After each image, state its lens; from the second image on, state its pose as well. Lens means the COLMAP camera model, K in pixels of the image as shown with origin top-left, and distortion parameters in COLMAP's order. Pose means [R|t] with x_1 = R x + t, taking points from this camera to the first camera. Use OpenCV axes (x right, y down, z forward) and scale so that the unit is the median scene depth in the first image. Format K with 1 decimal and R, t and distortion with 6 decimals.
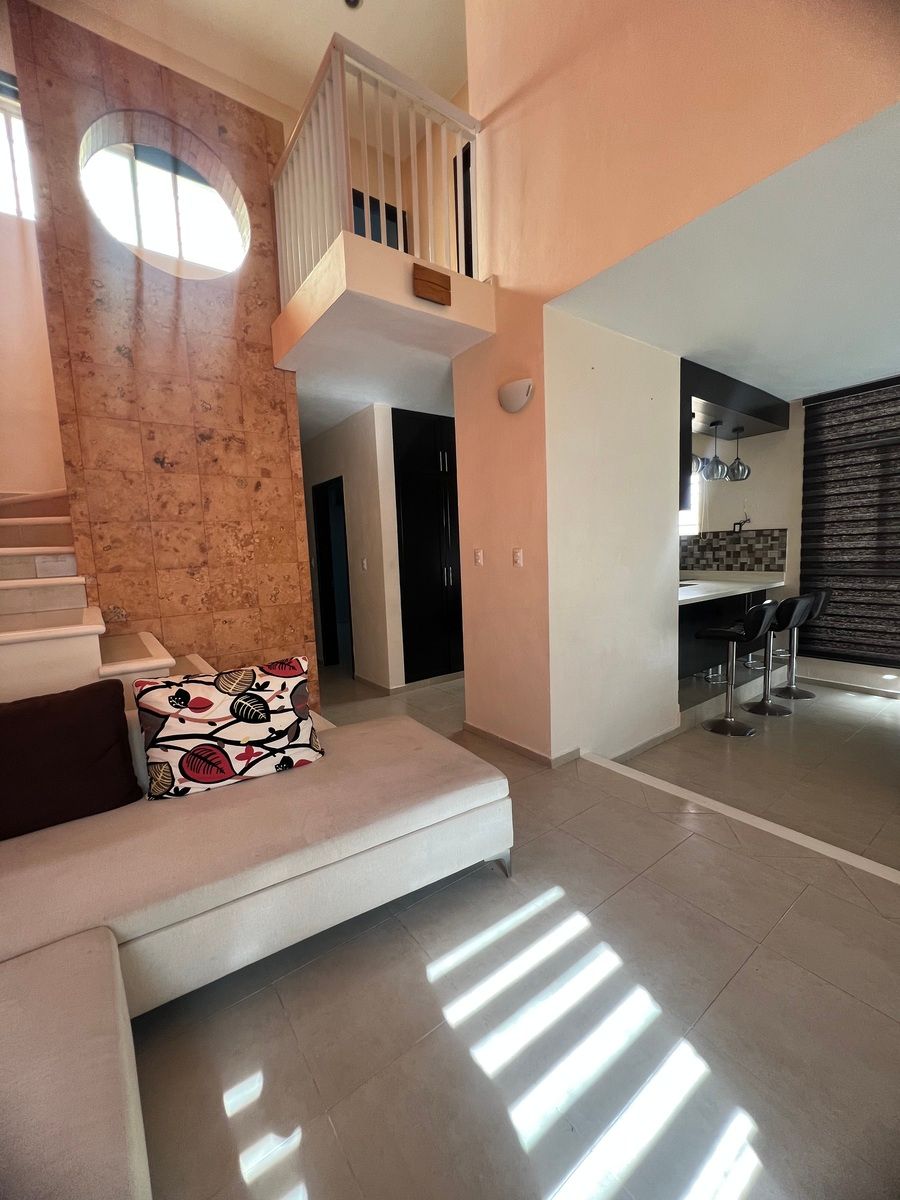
lens RADIAL K [[481.0, 0, 451.8], [0, 481.0, 599.2], [0, 0, 1]] dist [-0.002471, -0.000438]
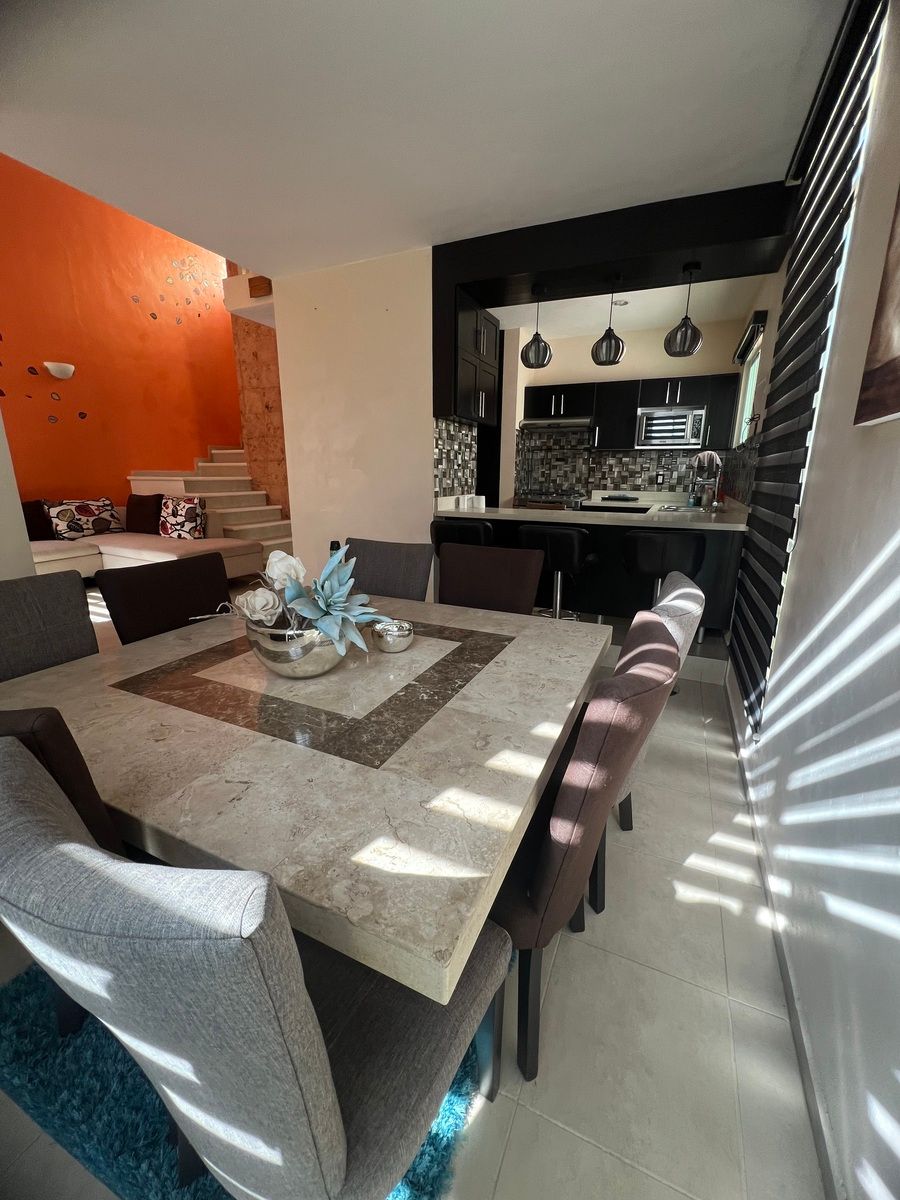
lens RADIAL K [[481.0, 0, 458.9], [0, 481.0, 602.0], [0, 0, 1]] dist [-0.002471, -0.000438]
pose [[0.481700, 0.269112, -0.833993, 1.653668], [-0.117754, 0.962927, 0.242704, -0.074362], [0.868389, -0.018705, 0.495531, 0.643547]]
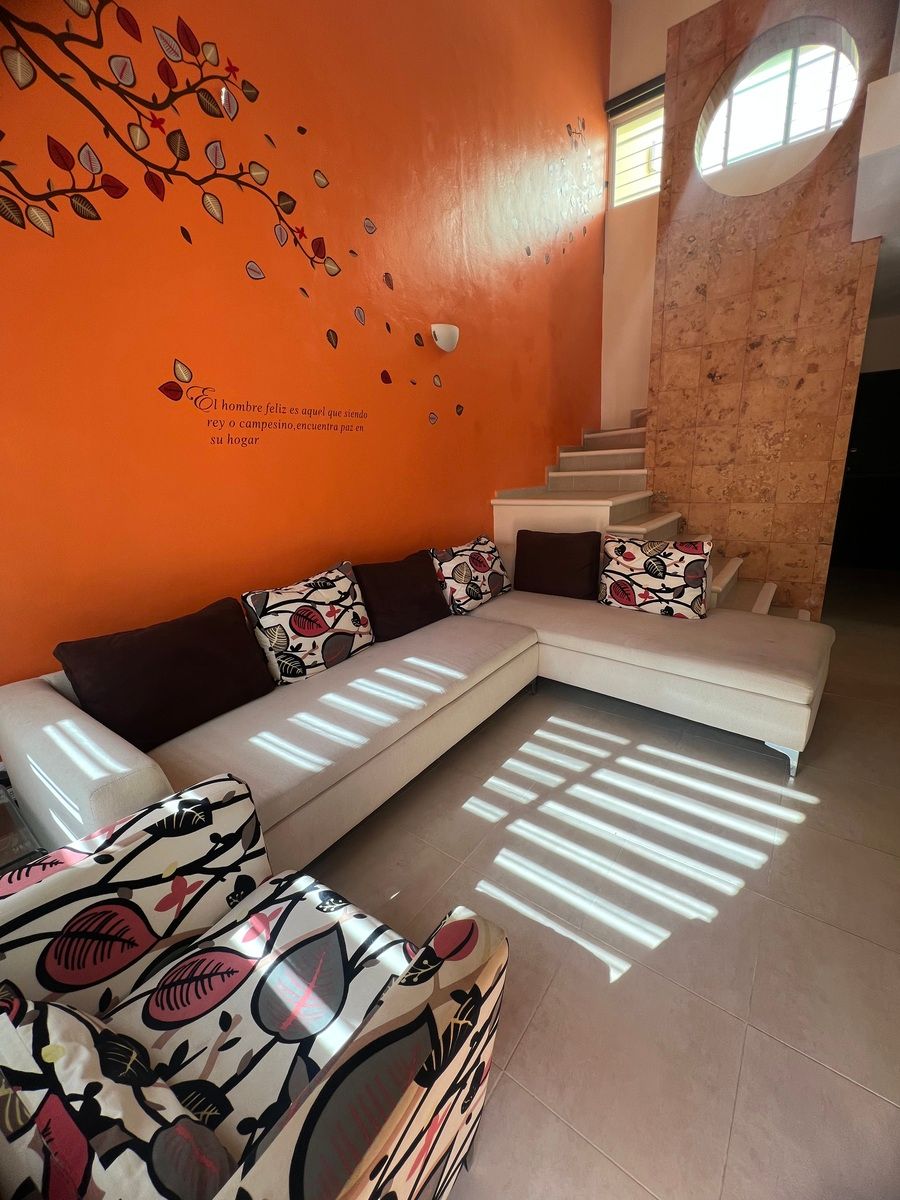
lens RADIAL K [[481.0, 0, 455.0], [0, 481.0, 600.5], [0, 0, 1]] dist [-0.002471, -0.000438]
pose [[0.283662, 0.285847, -0.915329, 0.491376], [-0.066847, 0.958110, 0.278491, -0.028819], [0.956591, -0.017811, 0.290888, -0.014910]]
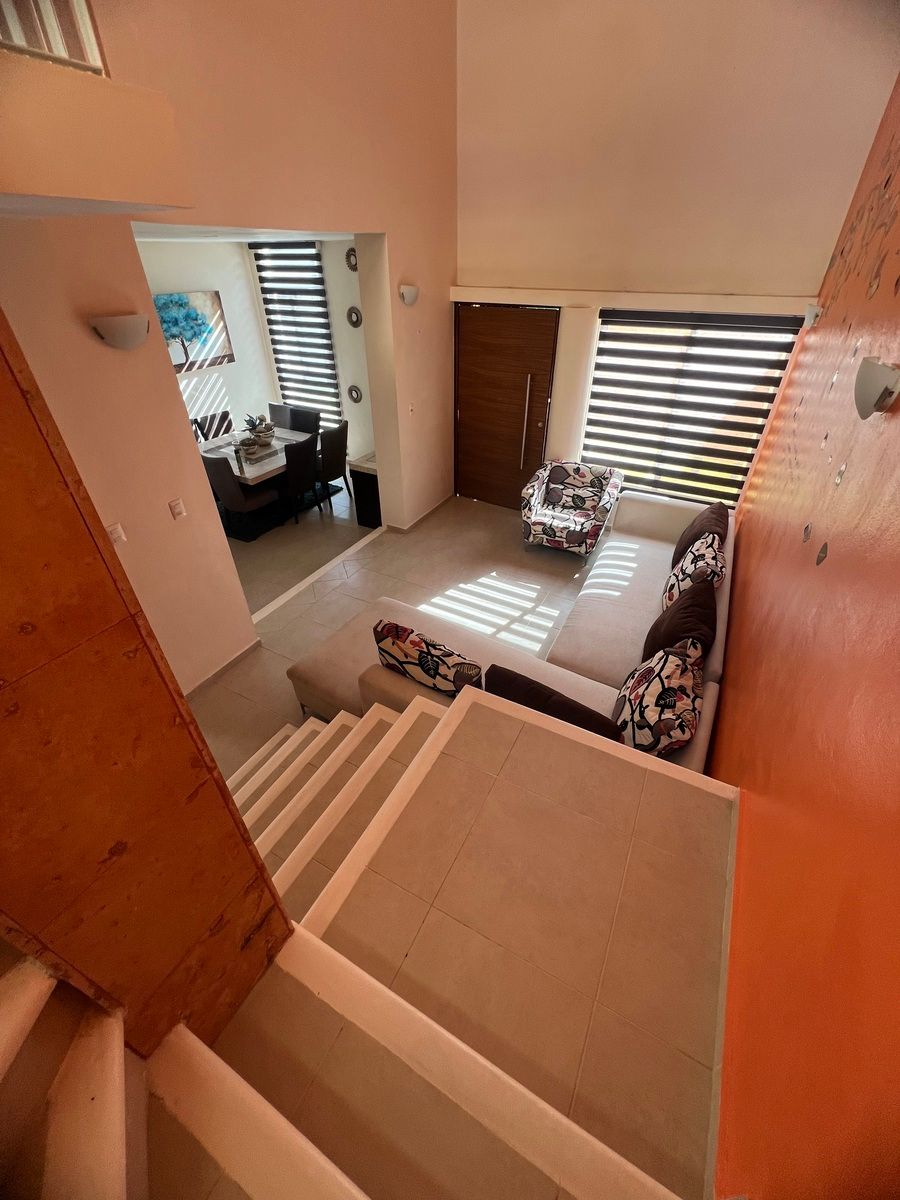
lens RADIAL K [[481.0, 0, 448.2], [0, 481.0, 597.2], [0, 0, 1]] dist [-0.002471, -0.000438]
pose [[-0.413963, -0.494886, 0.764017, -0.878271], [0.121285, 0.801840, 0.585100, -0.430041], [-0.902178, 0.334874, -0.271910, 0.794684]]
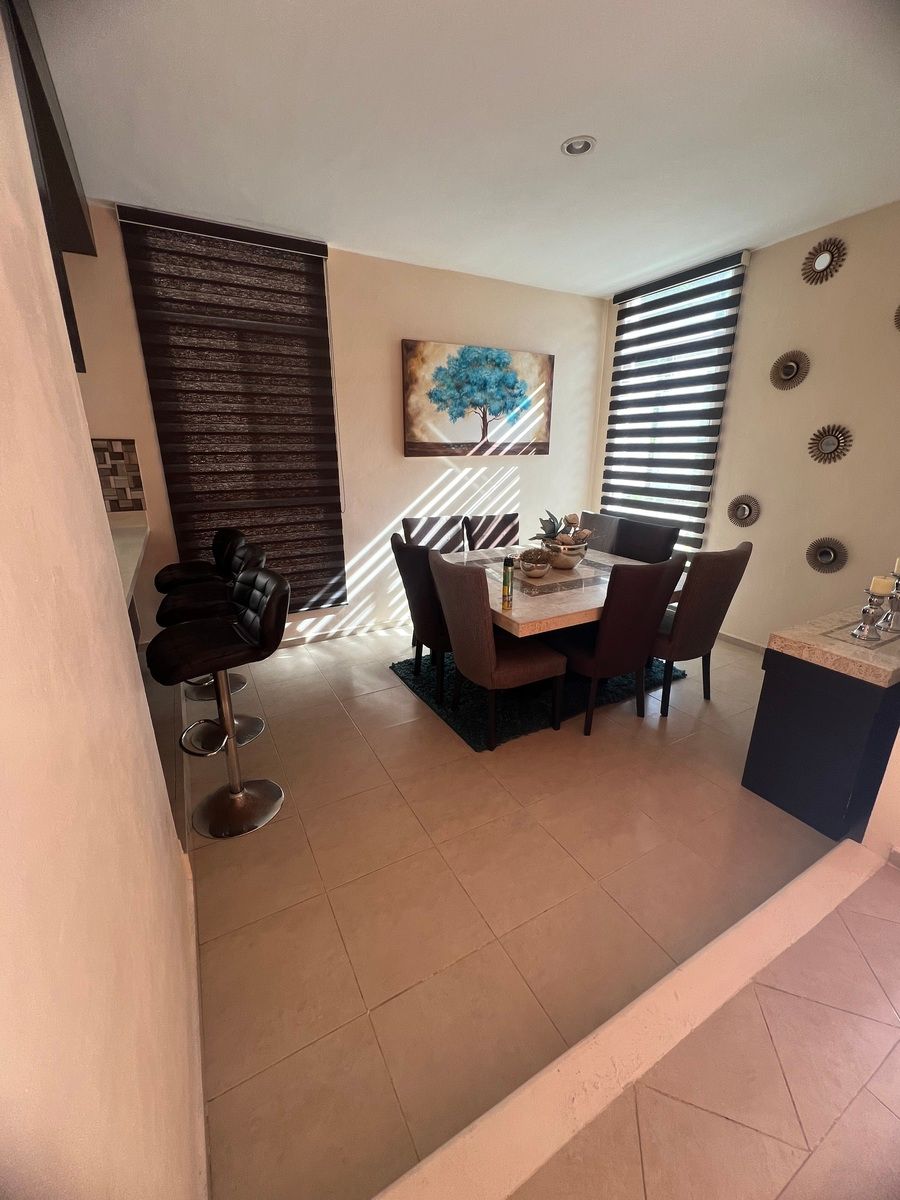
lens RADIAL K [[481.0, 0, 456.8], [0, 481.0, 596.0], [0, 0, 1]] dist [-0.002471, -0.000438]
pose [[0.121631, -0.254523, 0.959387, 0.168185], [0.099818, 0.964800, 0.243304, -0.097100], [-0.987544, 0.066171, 0.142756, 0.810135]]
